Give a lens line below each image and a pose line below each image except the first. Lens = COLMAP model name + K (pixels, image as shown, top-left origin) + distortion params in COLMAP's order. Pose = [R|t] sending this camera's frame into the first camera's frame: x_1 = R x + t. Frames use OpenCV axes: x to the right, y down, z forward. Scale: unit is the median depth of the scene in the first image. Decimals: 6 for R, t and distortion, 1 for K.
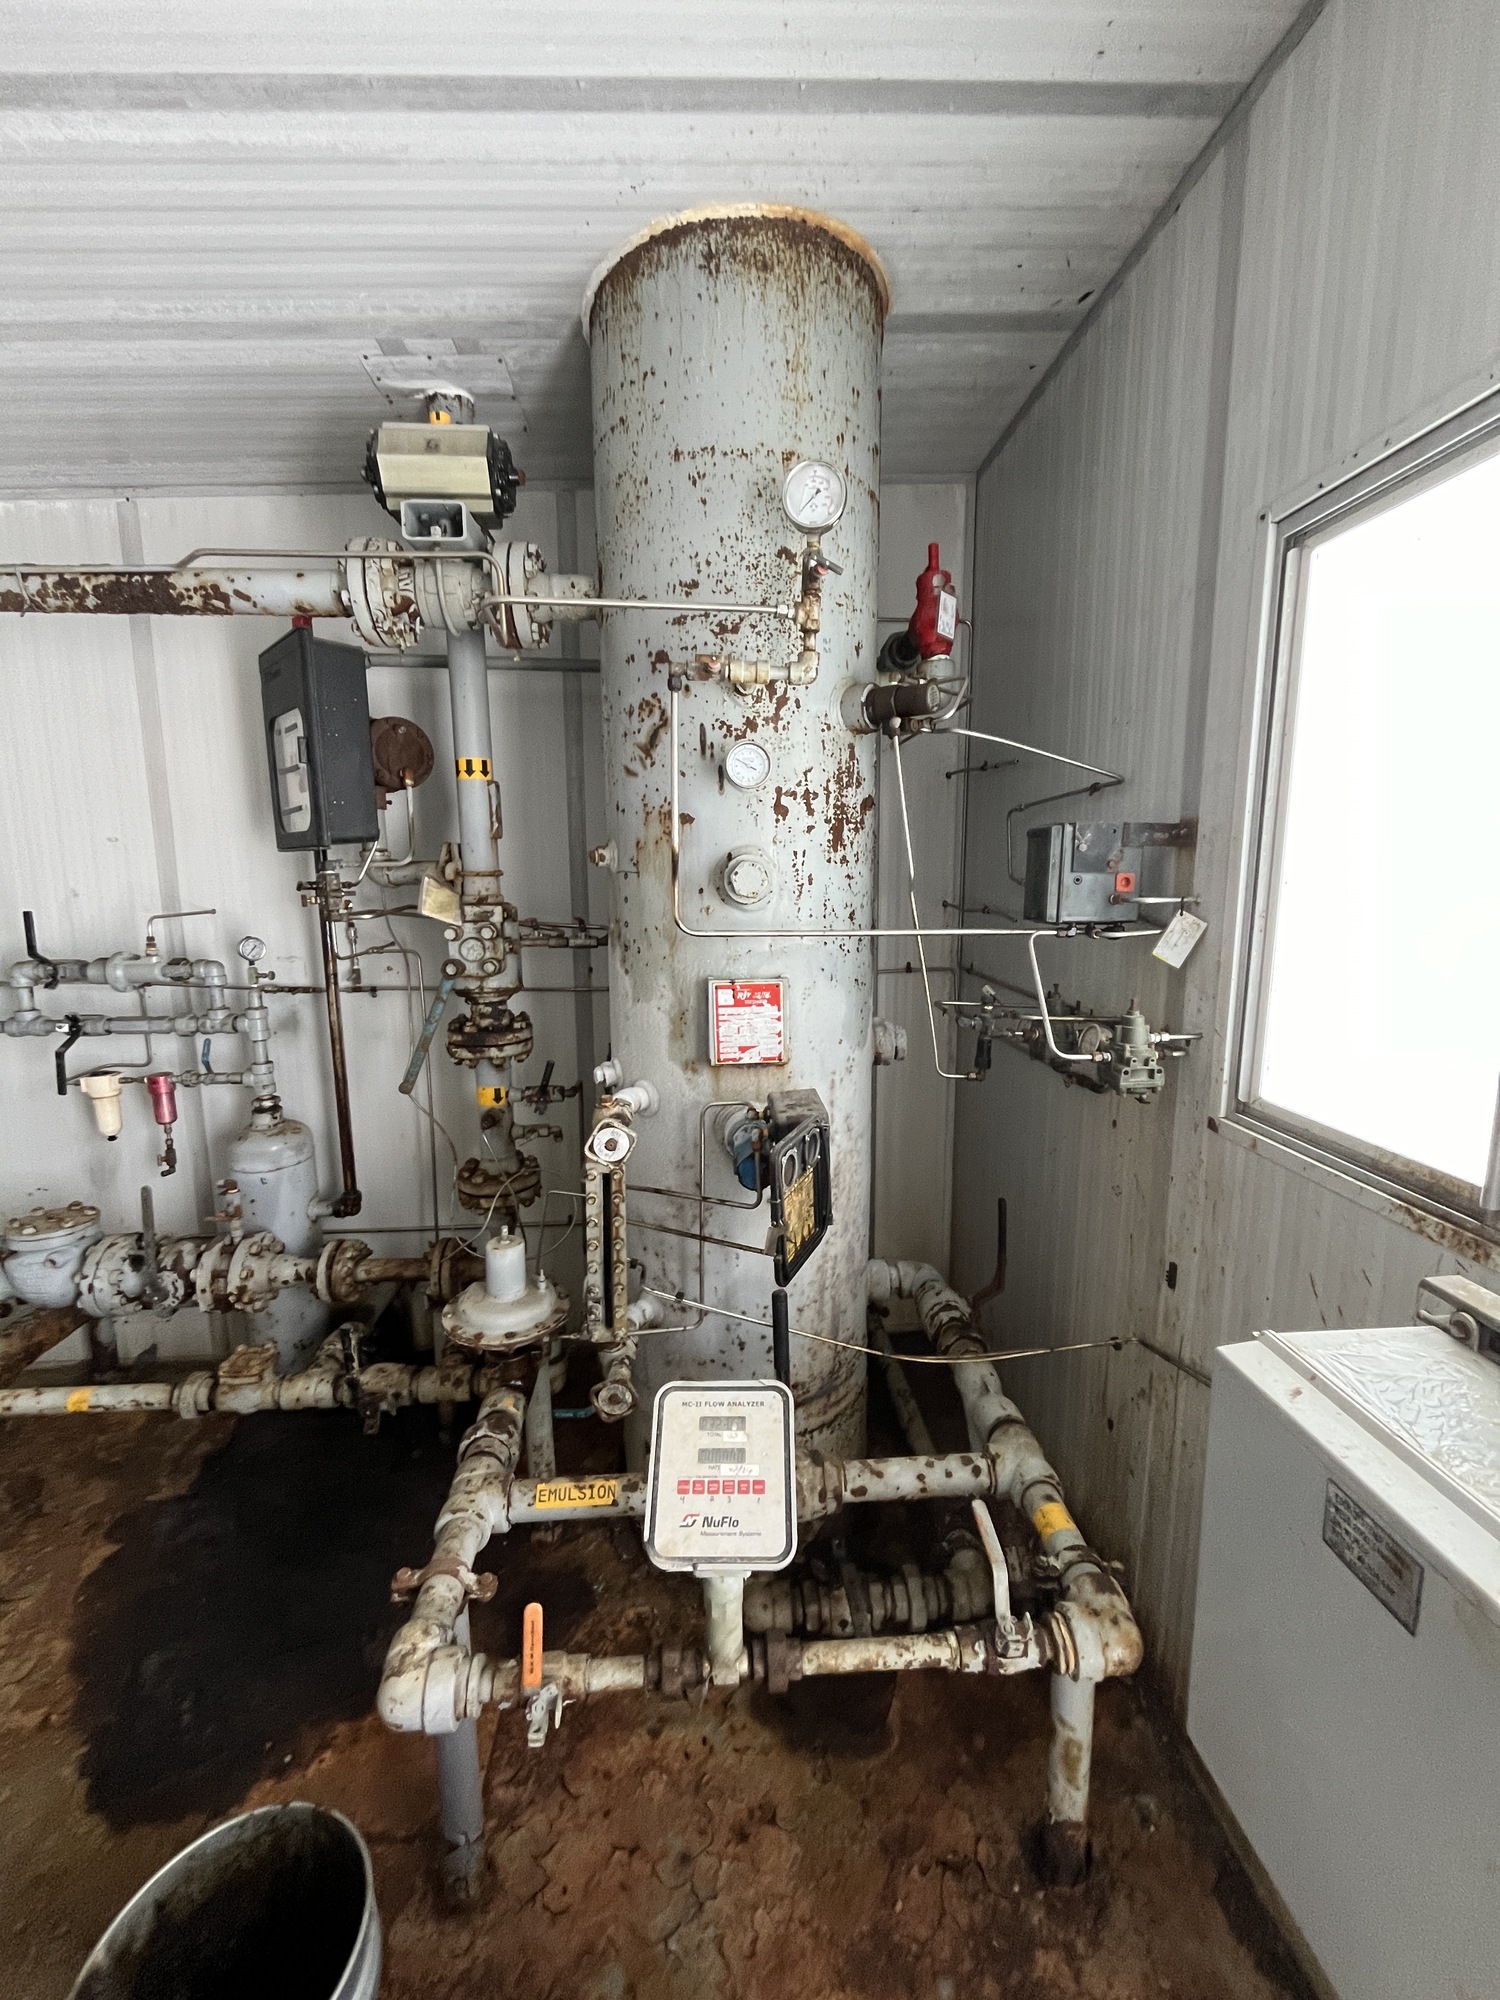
lens RADIAL K [[800.9, 0, 753.5], [0, 800.9, 993.5], [0, 0, 1]] dist [-0.004421, -0.000148]
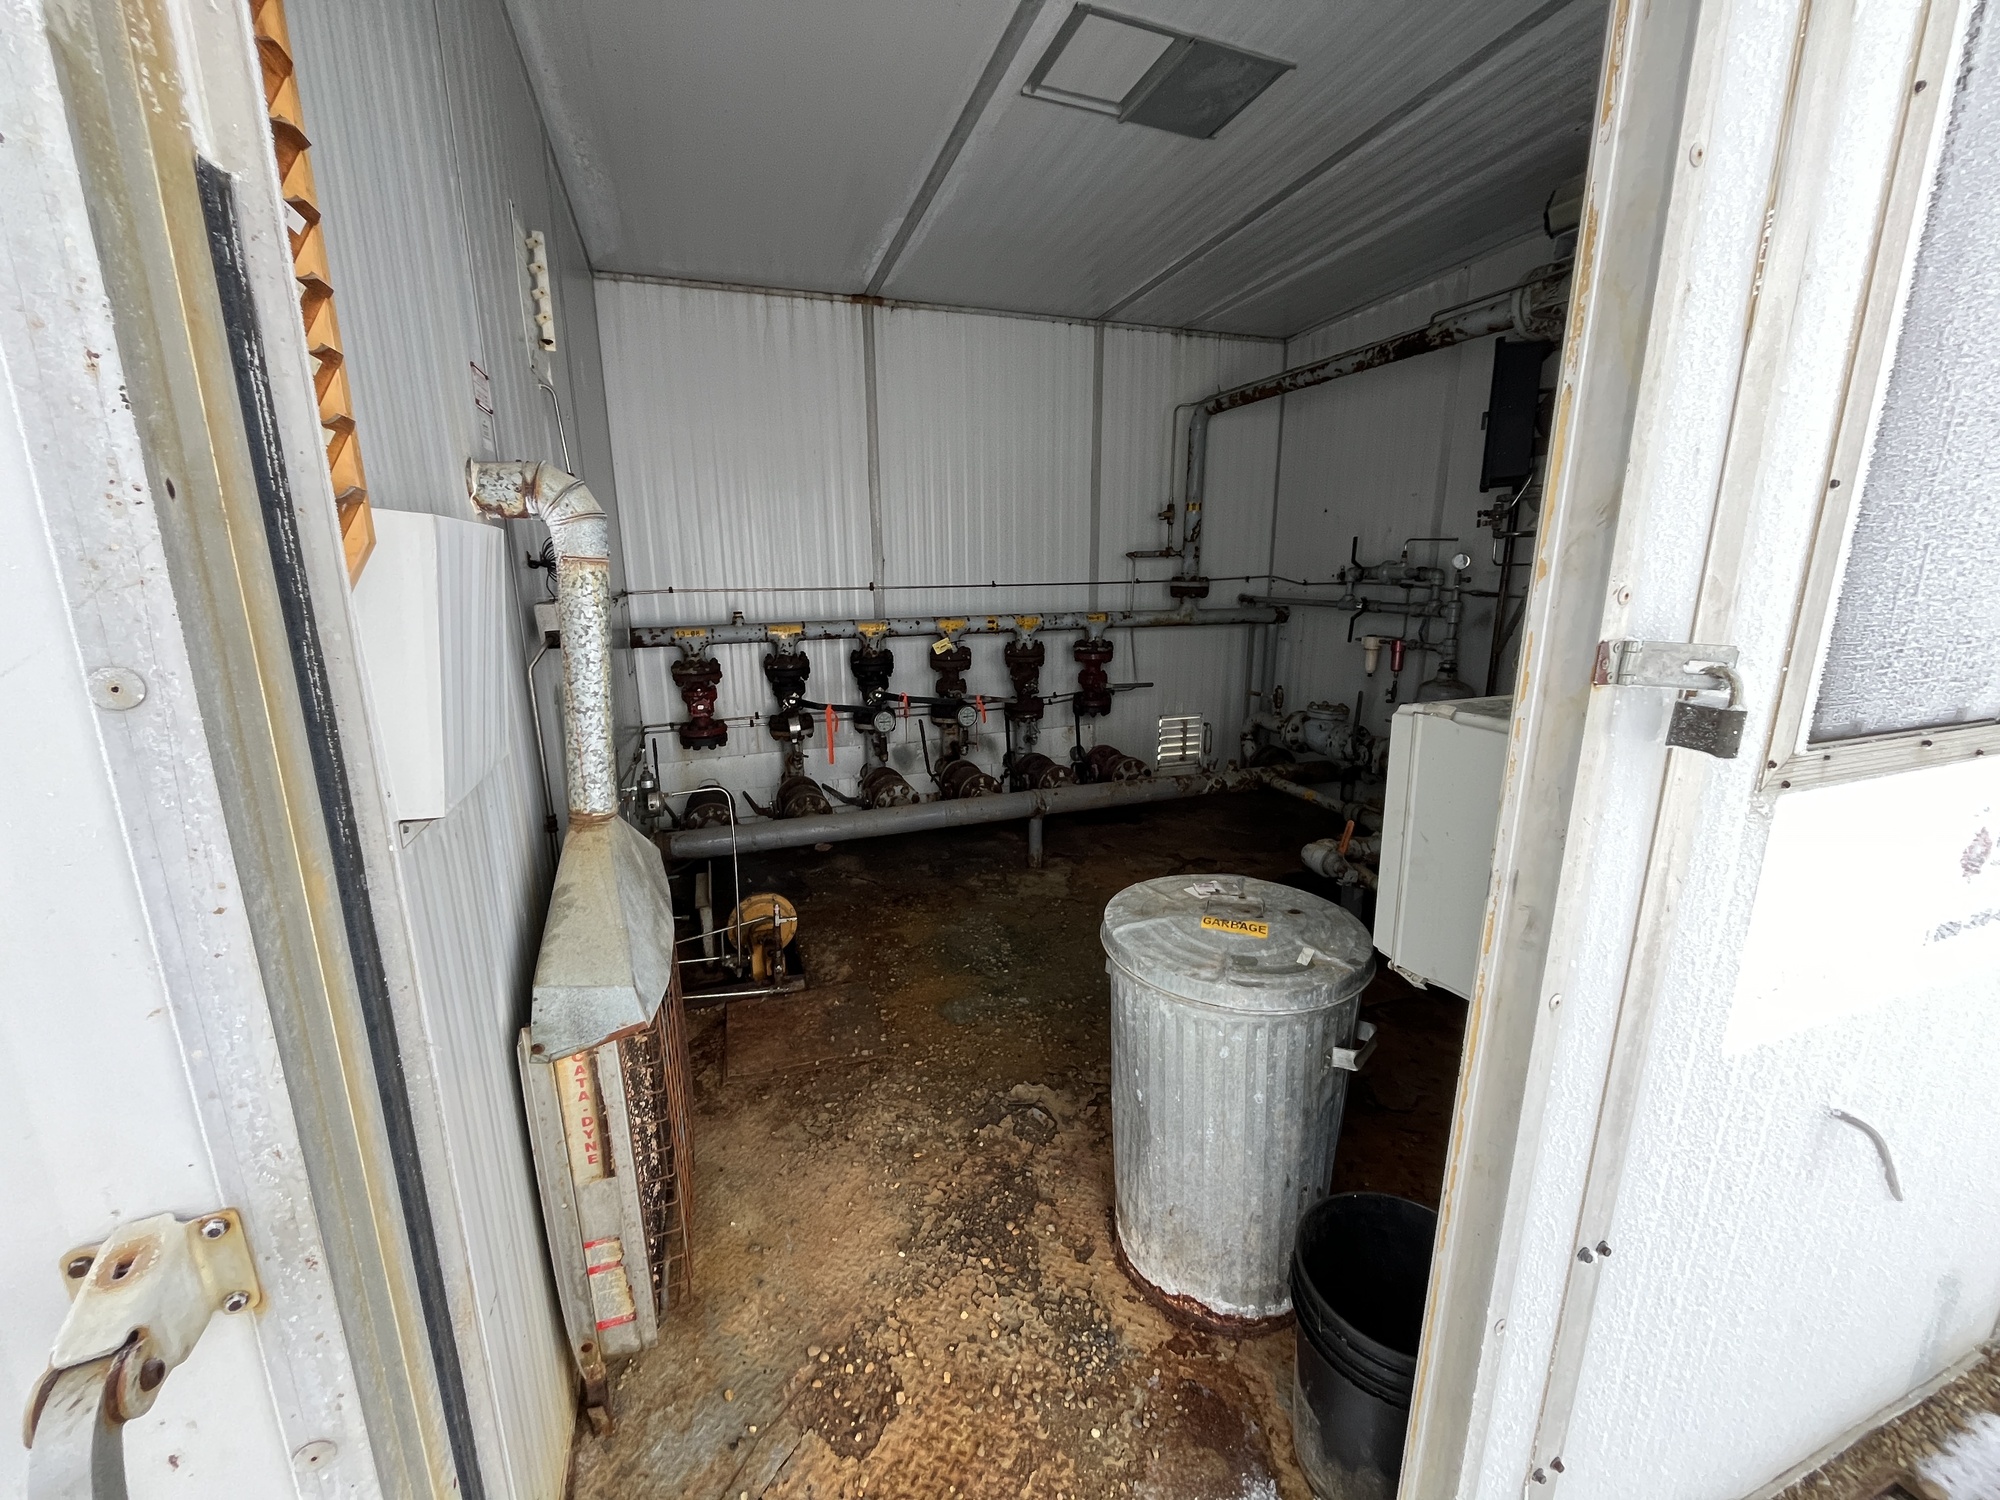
lens RADIAL K [[800.9, 0, 994.0], [0, 800.9, 739.7], [0, 0, 1]] dist [-0.004421, -0.000148]
pose [[0.269695, 0.212529, -0.939200, 0.861377], [-0.140958, 0.973547, 0.179825, 0.171969], [0.952573, 0.083890, 0.292518, -0.347382]]
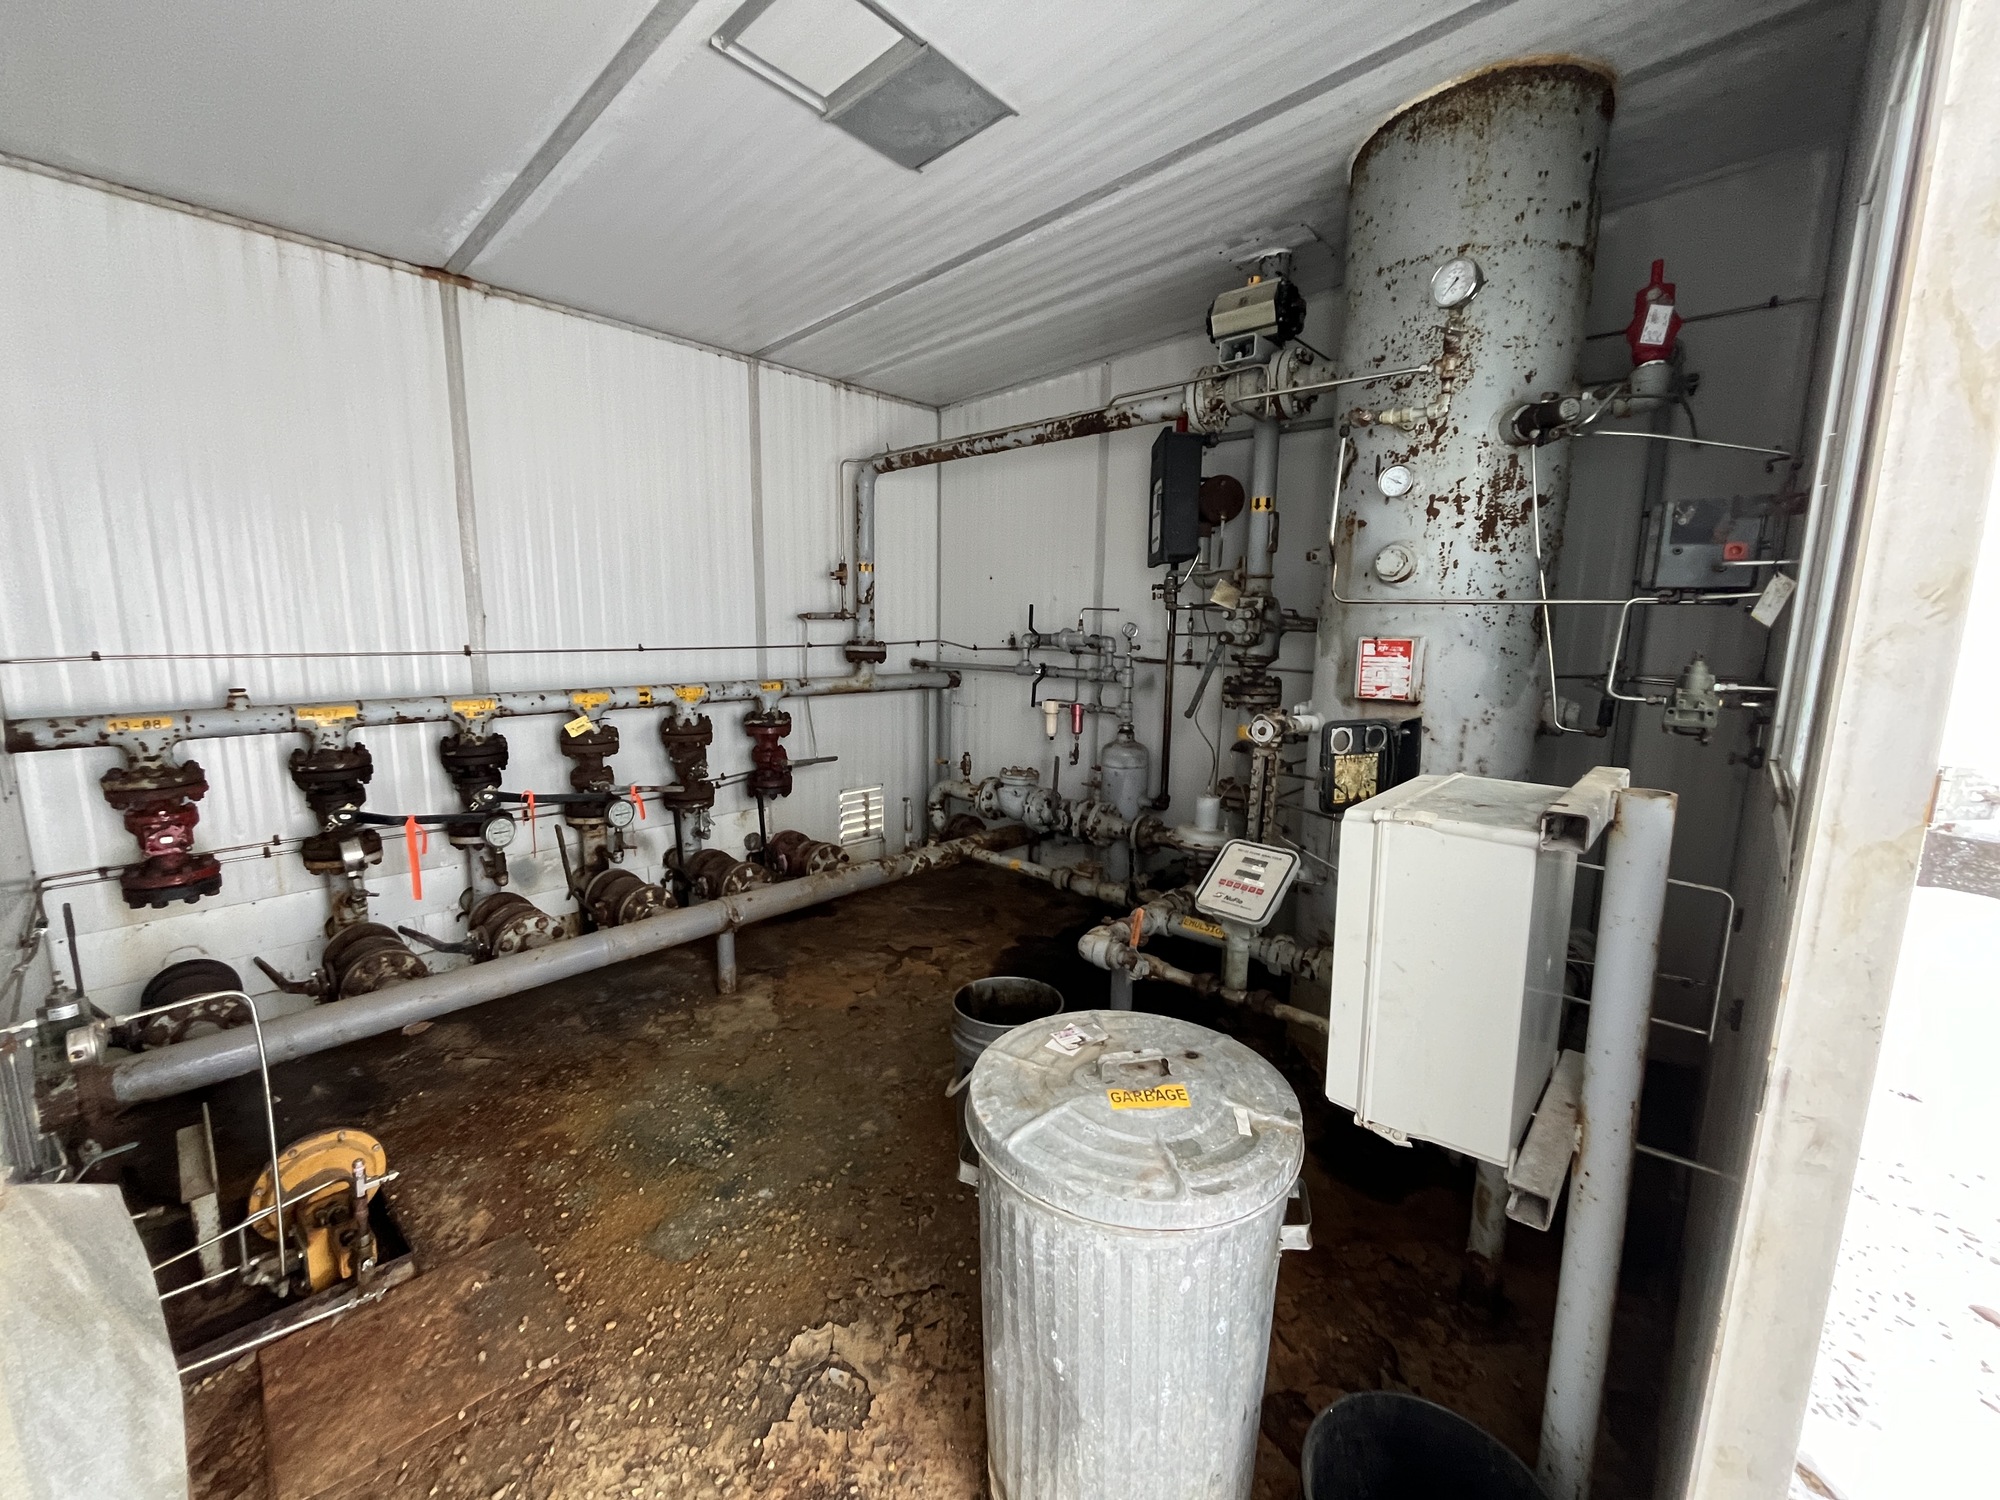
lens RADIAL K [[800.9, 0, 994.3], [0, 800.9, 743.2], [0, 0, 1]] dist [-0.004421, -0.000148]
pose [[0.681100, 0.123896, -0.721632, 0.520930], [-0.128610, 0.990500, 0.048671, 0.174350], [0.720807, 0.059660, 0.690564, -0.409602]]
